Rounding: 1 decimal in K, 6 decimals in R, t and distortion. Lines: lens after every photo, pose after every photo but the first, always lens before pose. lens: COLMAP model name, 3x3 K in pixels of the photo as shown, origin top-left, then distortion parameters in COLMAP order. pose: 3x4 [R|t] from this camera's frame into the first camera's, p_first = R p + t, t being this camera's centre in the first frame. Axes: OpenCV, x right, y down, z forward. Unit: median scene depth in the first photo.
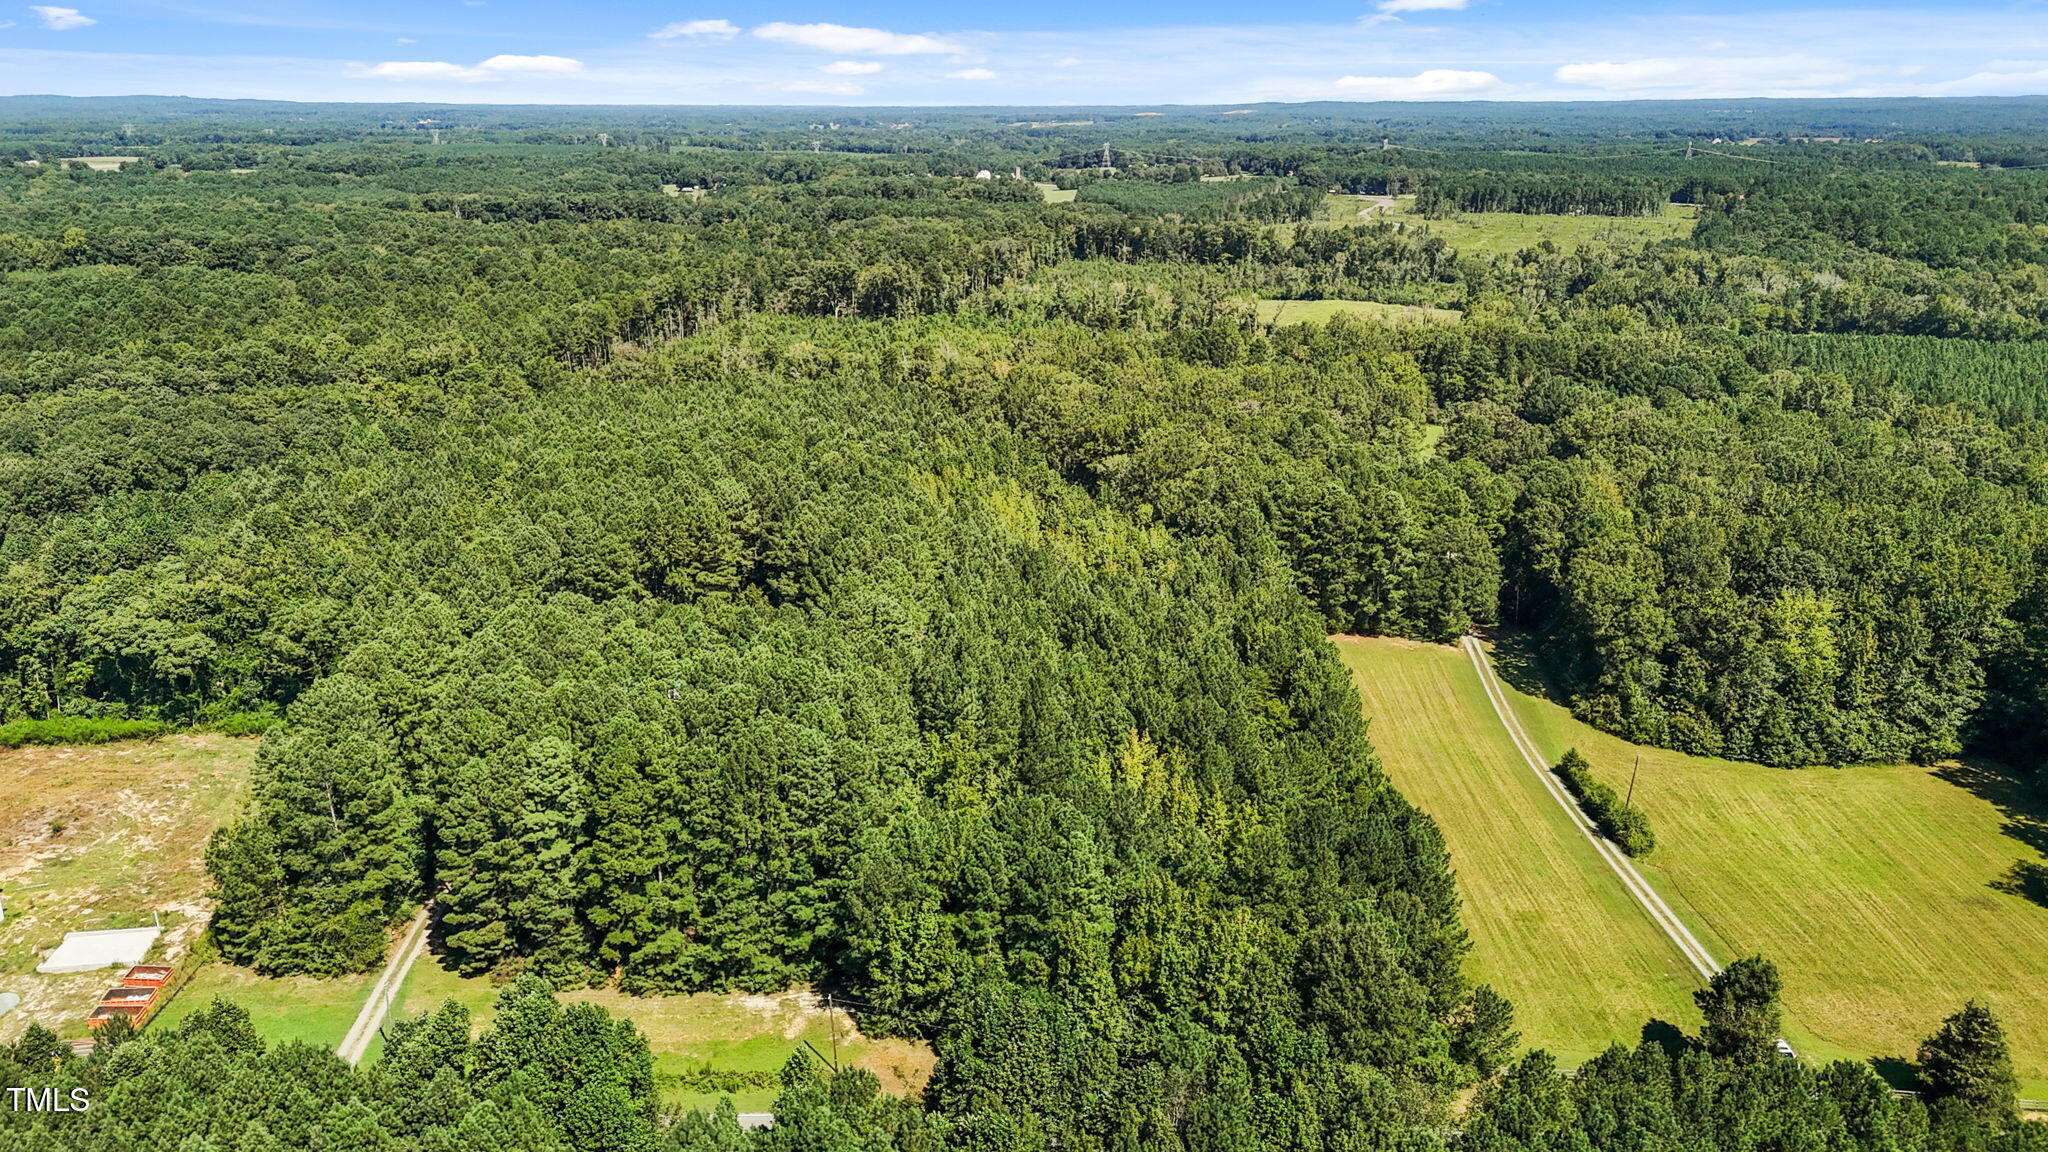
lens RADIAL K [[1538.3, 0, 1024.0], [0, 1538.3, 576.0], [0, 0, 1]] dist [0.085987, -0.089356]
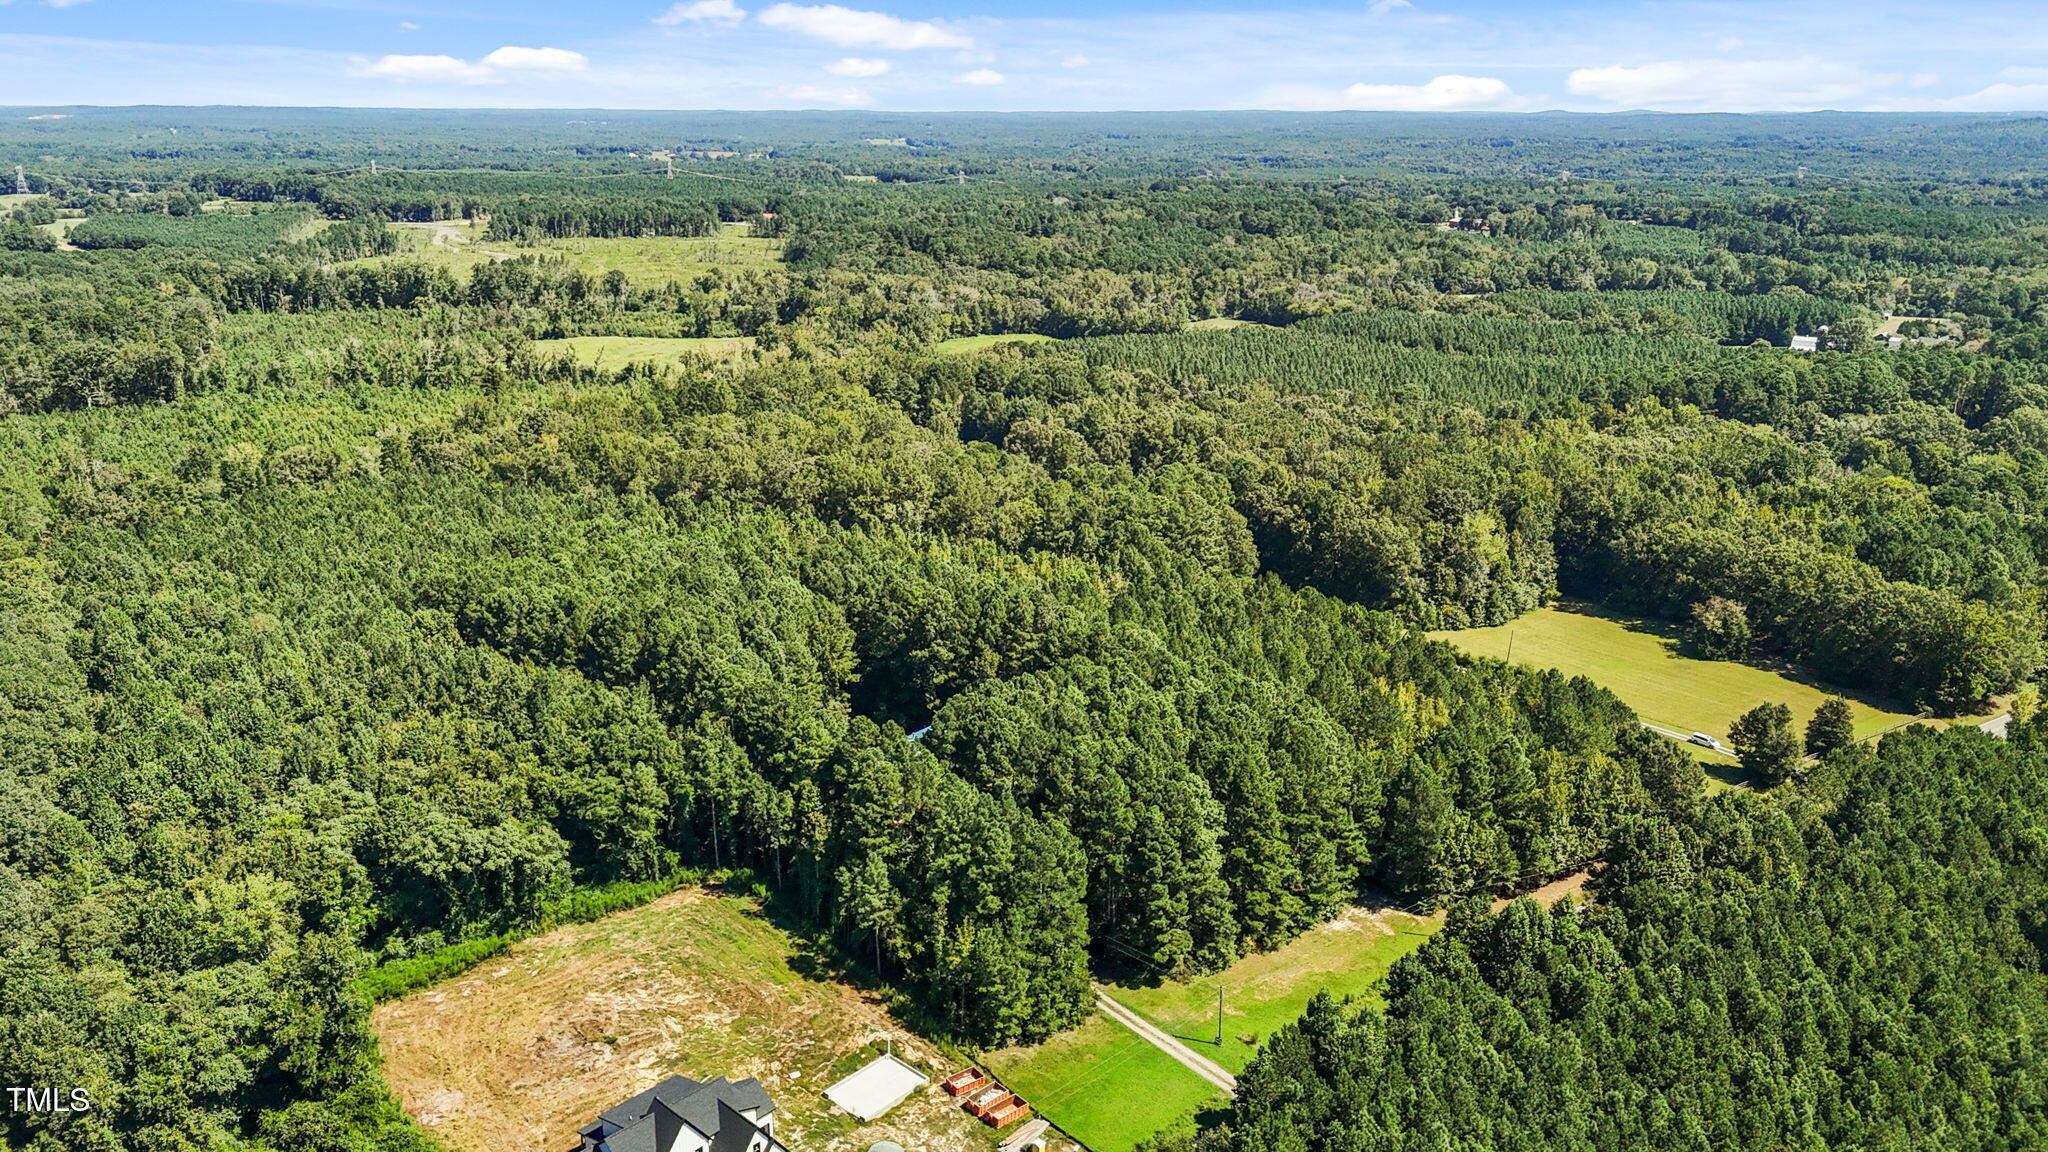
lens RADIAL K [[1538.3, 0, 1024.0], [0, 1538.3, 576.0], [0, 0, 1]] dist [0.085987, -0.089356]
pose [[0.763585, -0.184525, 0.618780, -0.805546], [0.185798, 0.980558, 0.063132, -0.109843], [-0.618399, 0.066761, 0.783024, 0.067328]]
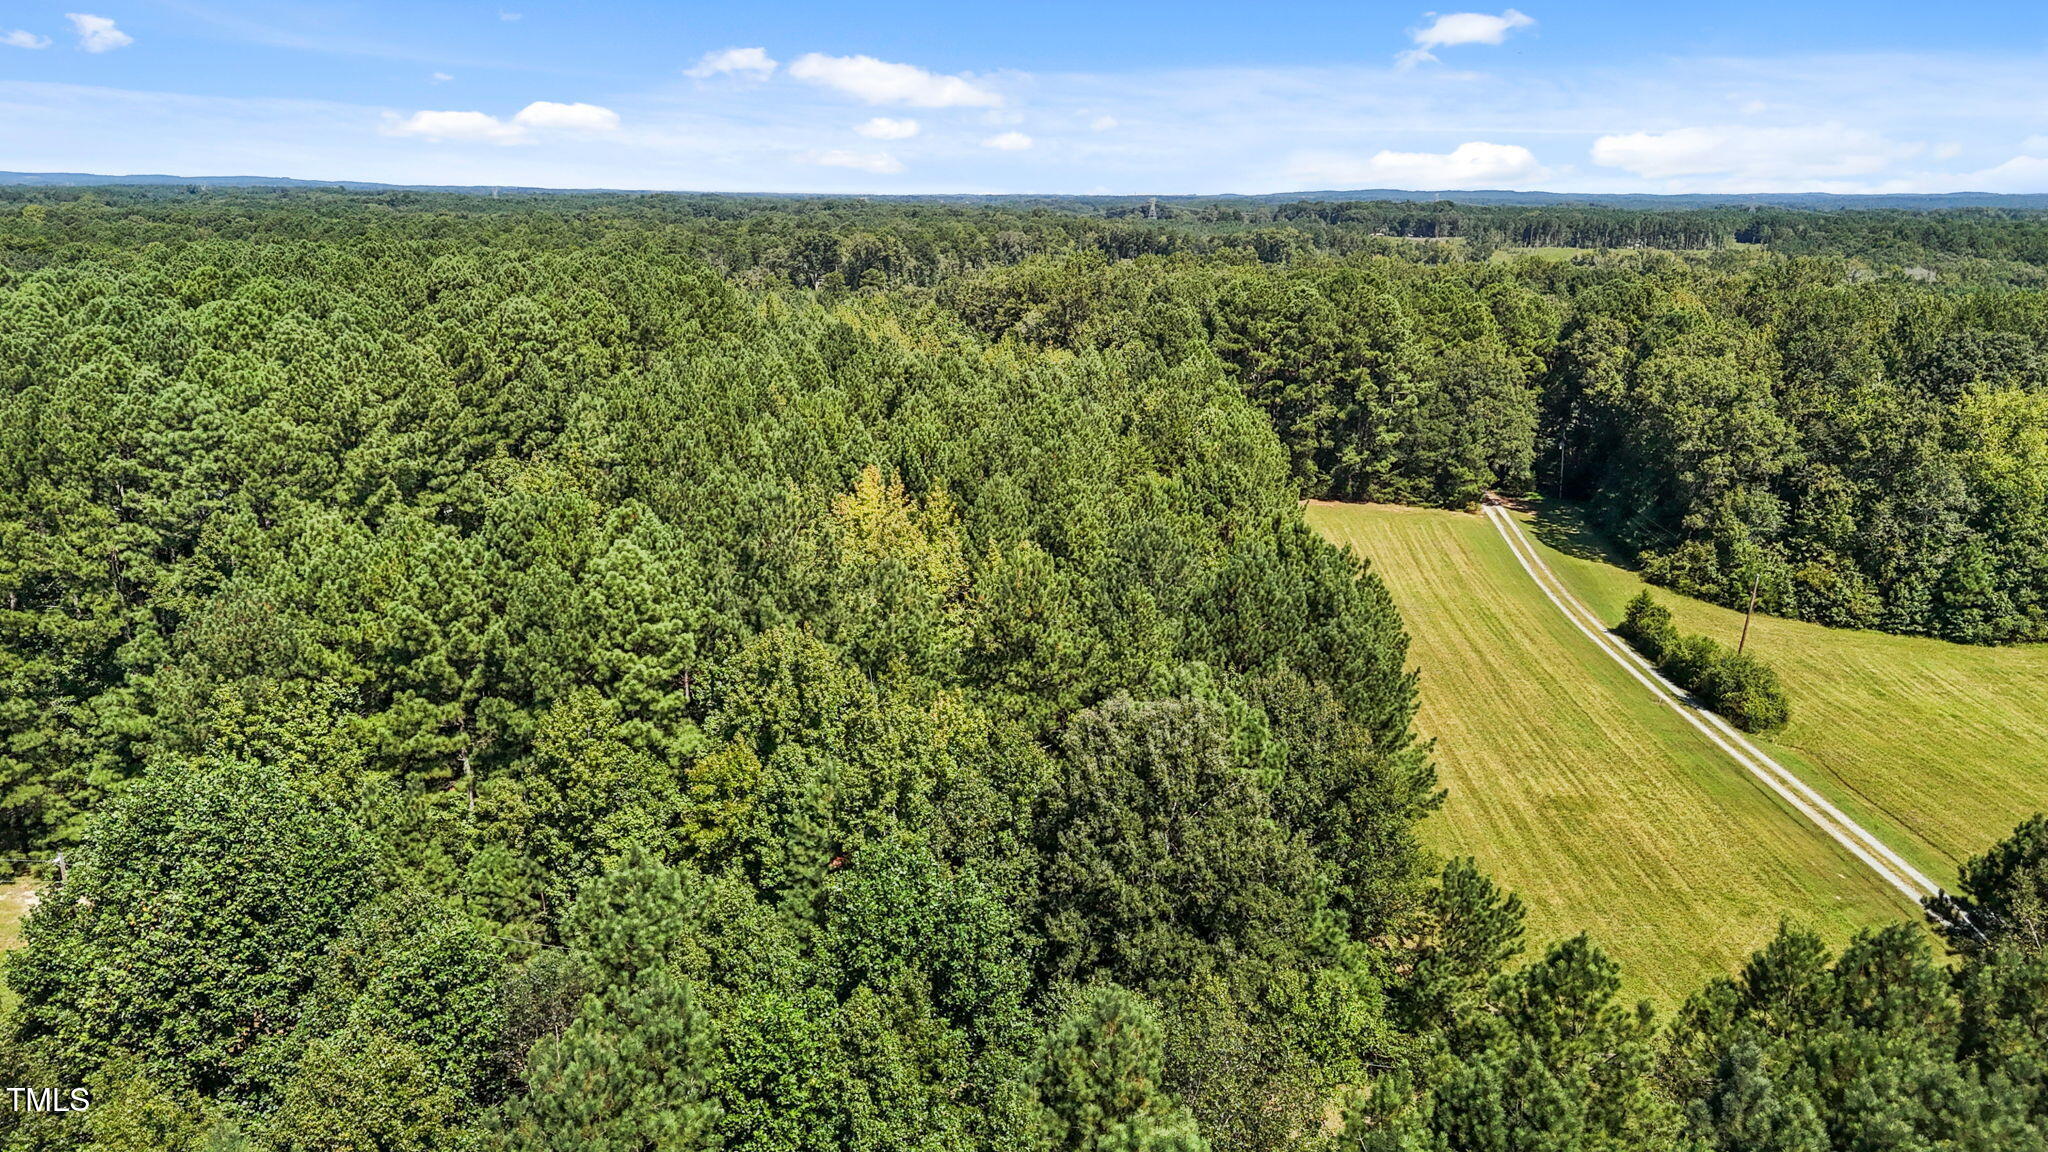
lens RADIAL K [[1500.9, 0, 1024.0], [0, 1500.9, 576.0], [0, 0, 1]] dist [0.073470, -0.054367]
pose [[0.998980, 0.018766, -0.041061, 0.116972], [-0.020918, 0.998396, -0.052619, 0.130568], [0.040008, 0.053425, 0.997770, 0.346590]]
